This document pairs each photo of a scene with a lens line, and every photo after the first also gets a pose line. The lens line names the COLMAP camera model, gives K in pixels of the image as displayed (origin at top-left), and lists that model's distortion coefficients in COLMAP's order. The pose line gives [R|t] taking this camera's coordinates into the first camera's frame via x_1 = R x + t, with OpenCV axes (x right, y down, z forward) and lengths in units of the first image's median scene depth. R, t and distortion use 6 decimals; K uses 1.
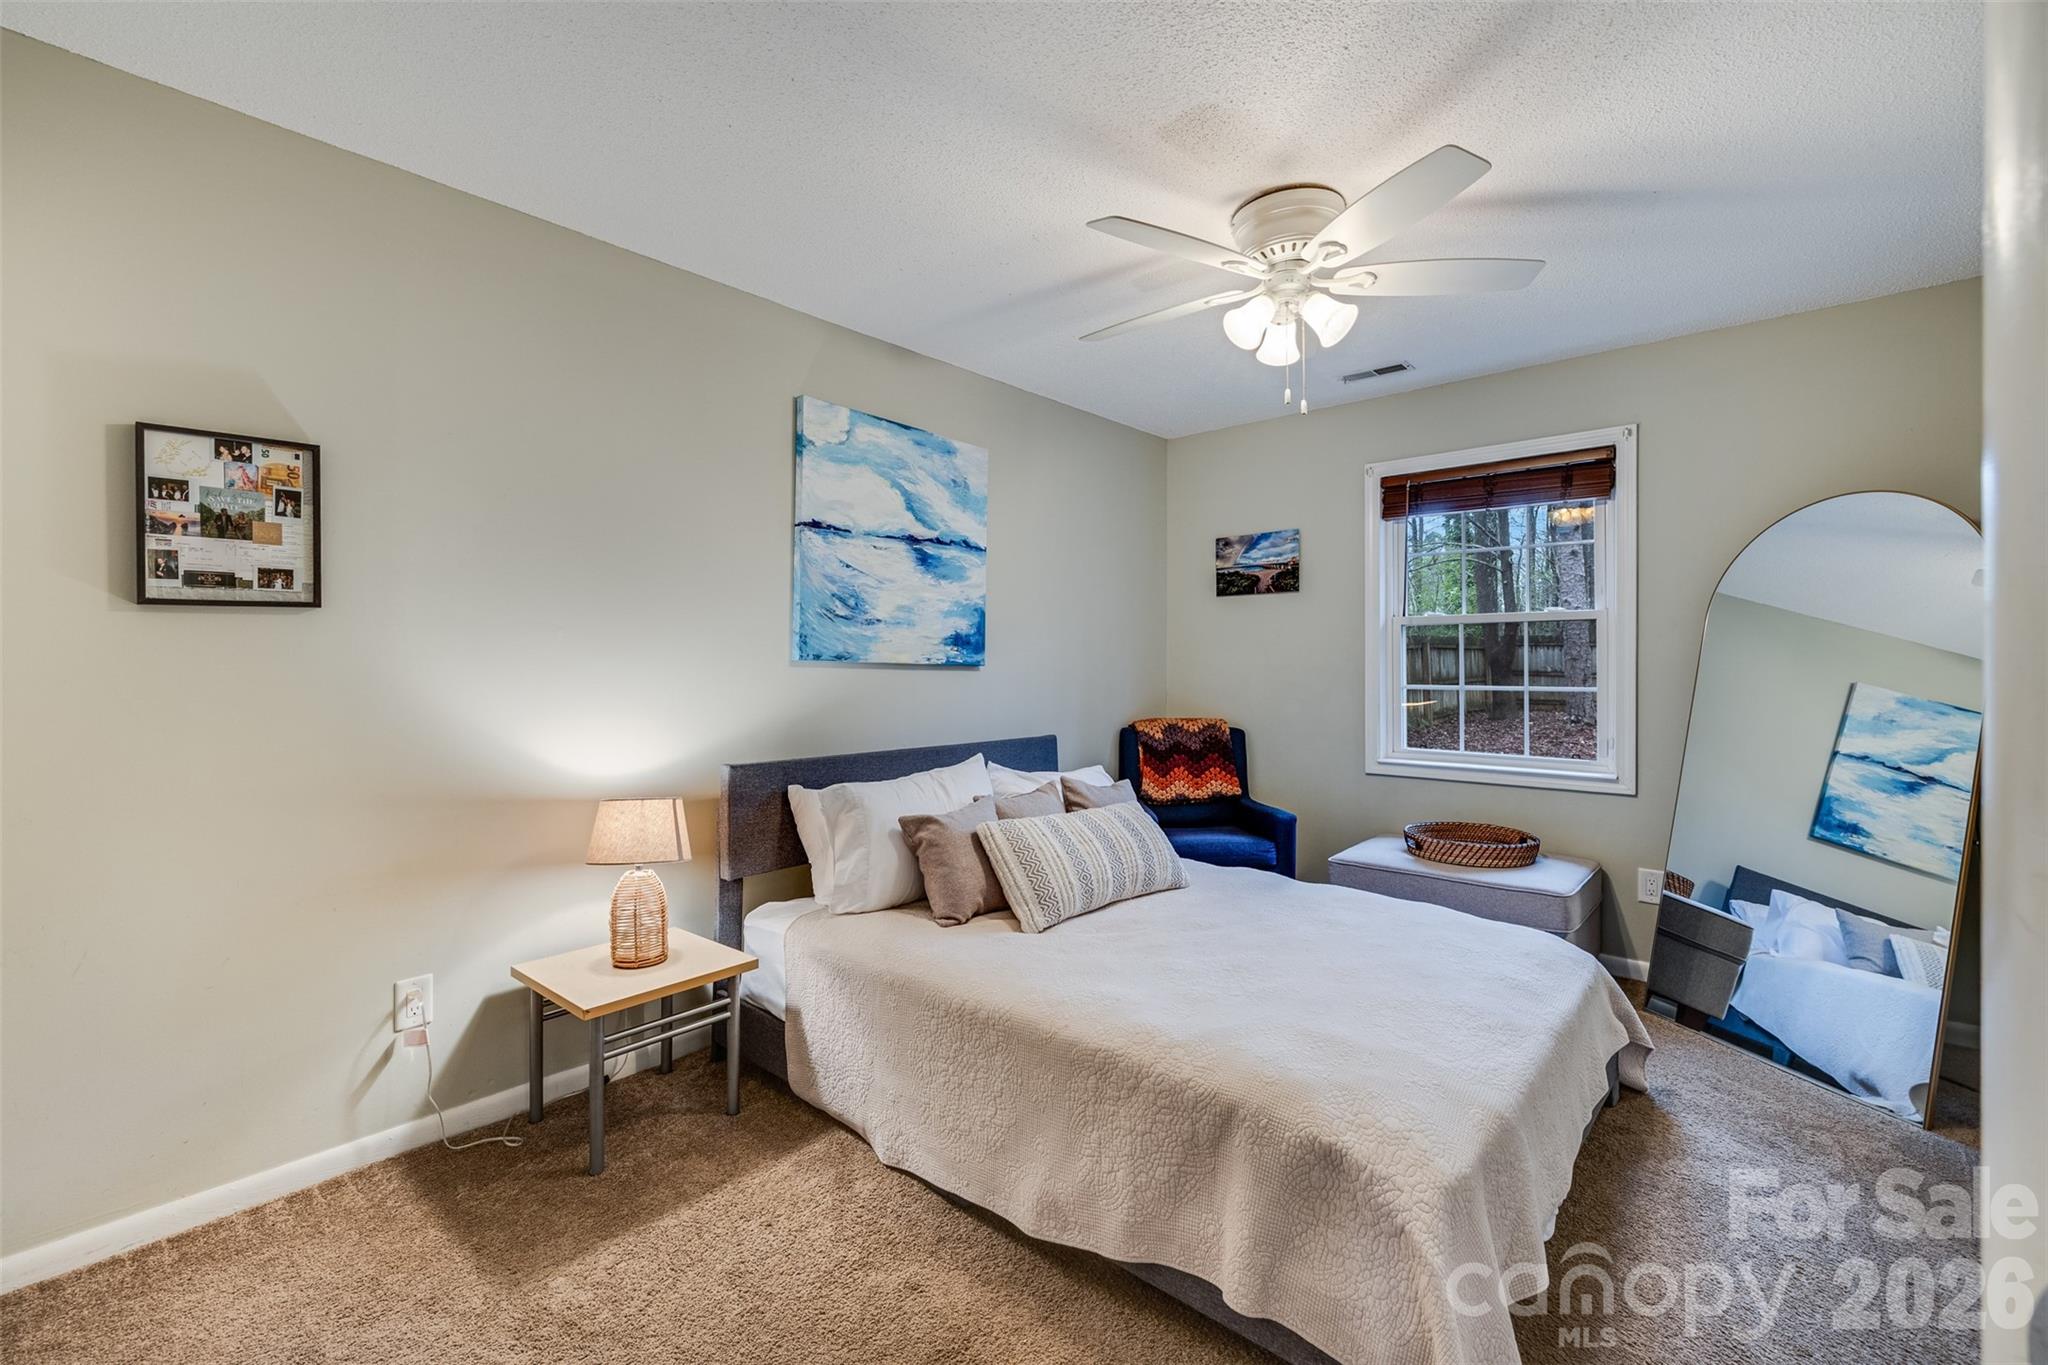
lens RADIAL K [[863.9, 0, 1031.5], [0, 863.9, 675.9], [0, 0, 1]] dist [0.002525, 0.000451]
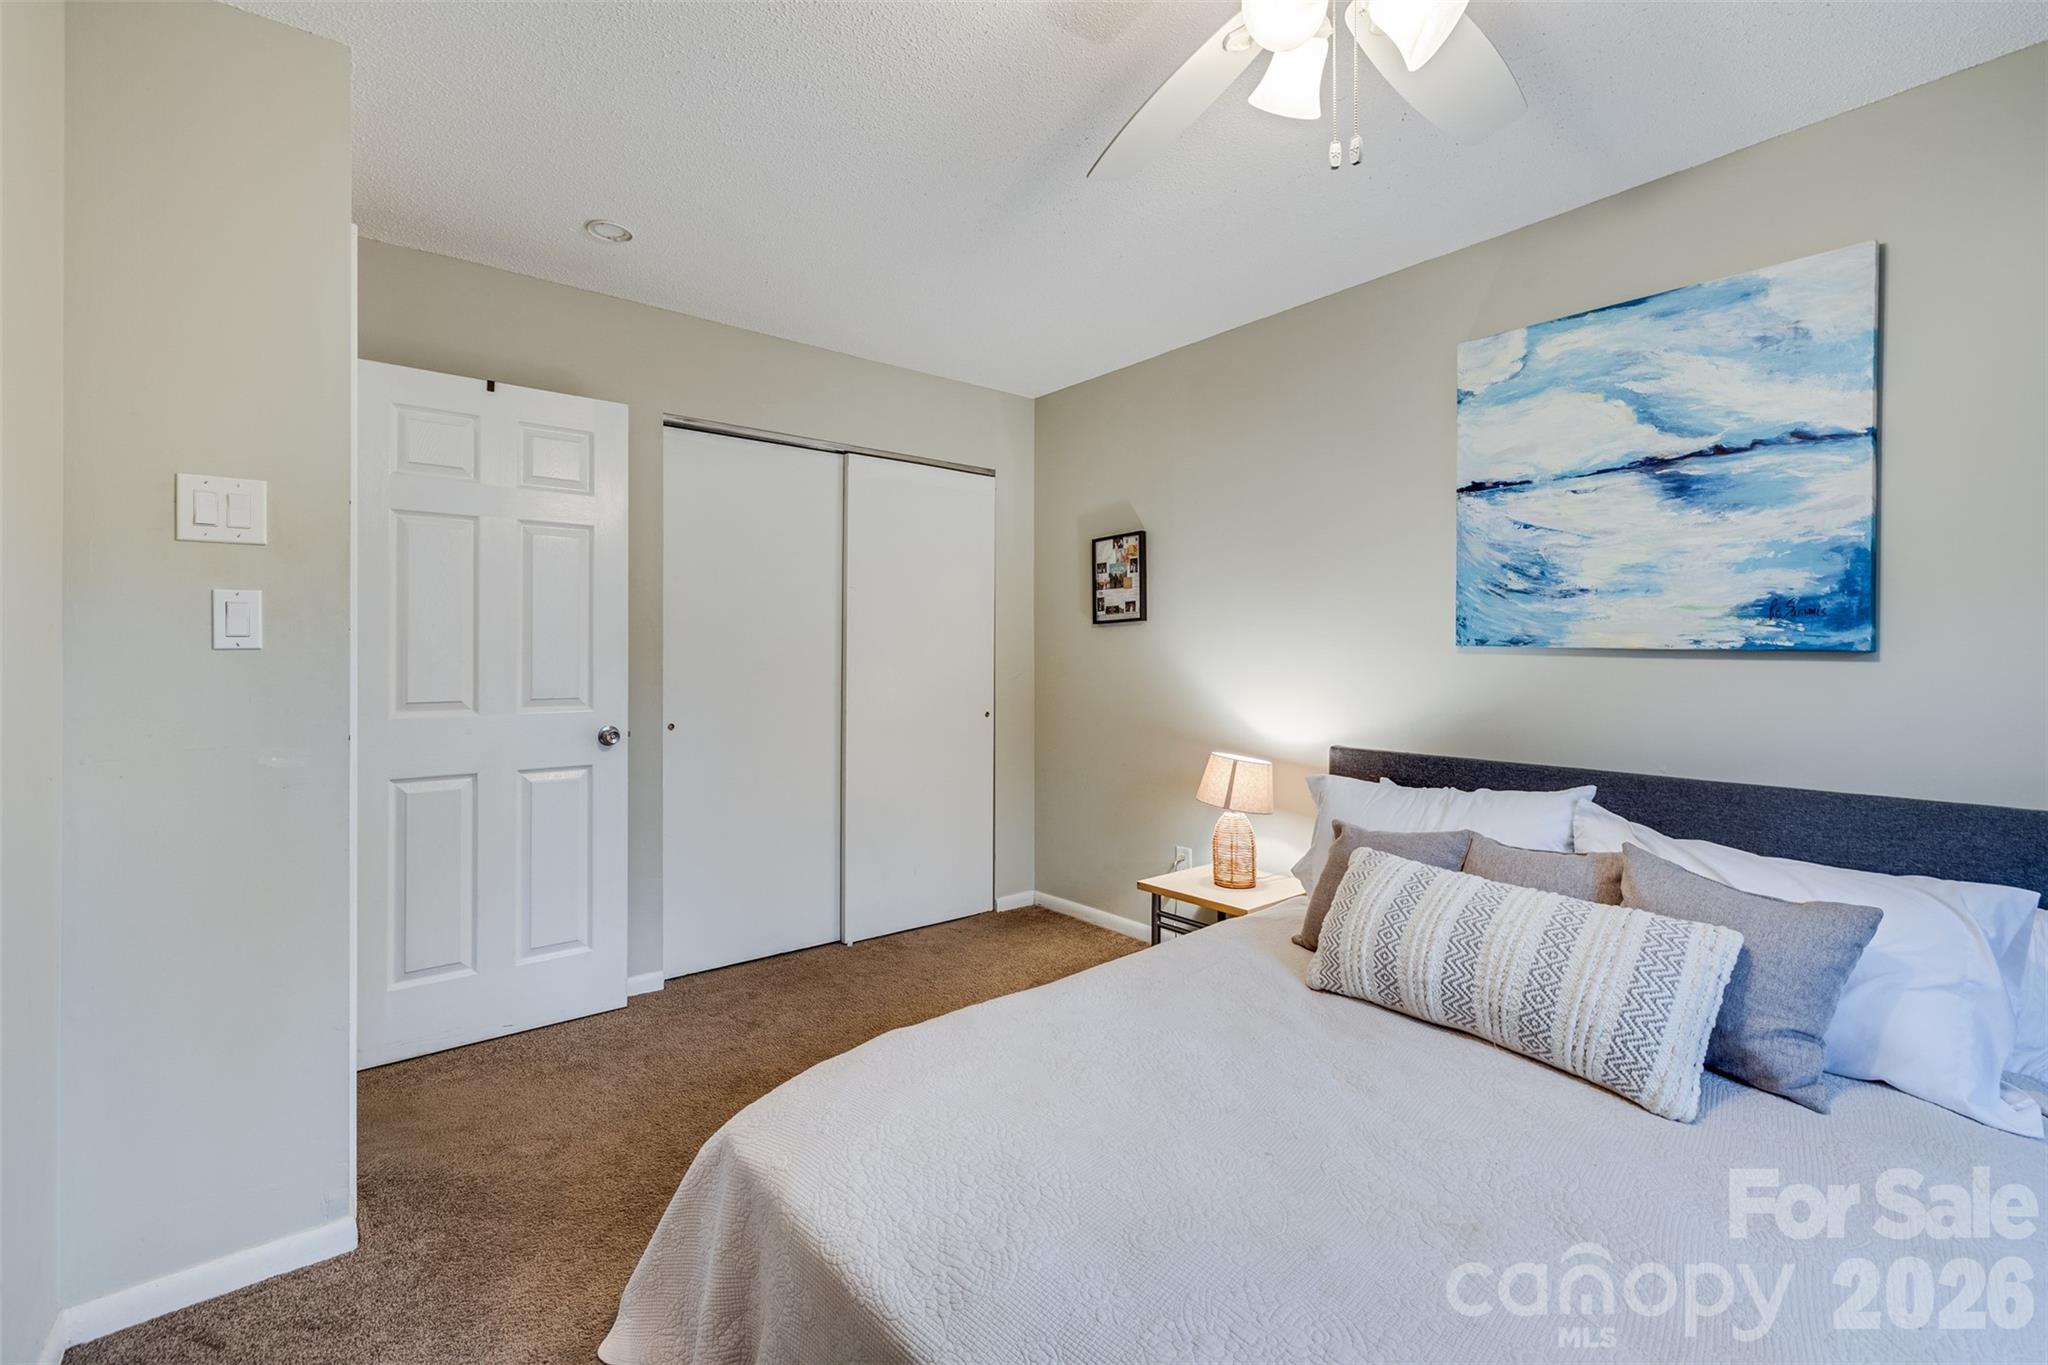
lens RADIAL K [[863.9, 0, 1031.7], [0, 863.9, 670.2], [0, 0, 1]] dist [0.002525, 0.000451]
pose [[-0.140891, 0.014502, -0.989919, 0.629147], [-0.015452, 0.999739, 0.016845, -0.001618], [0.989904, 0.017669, -0.140631, 0.656241]]
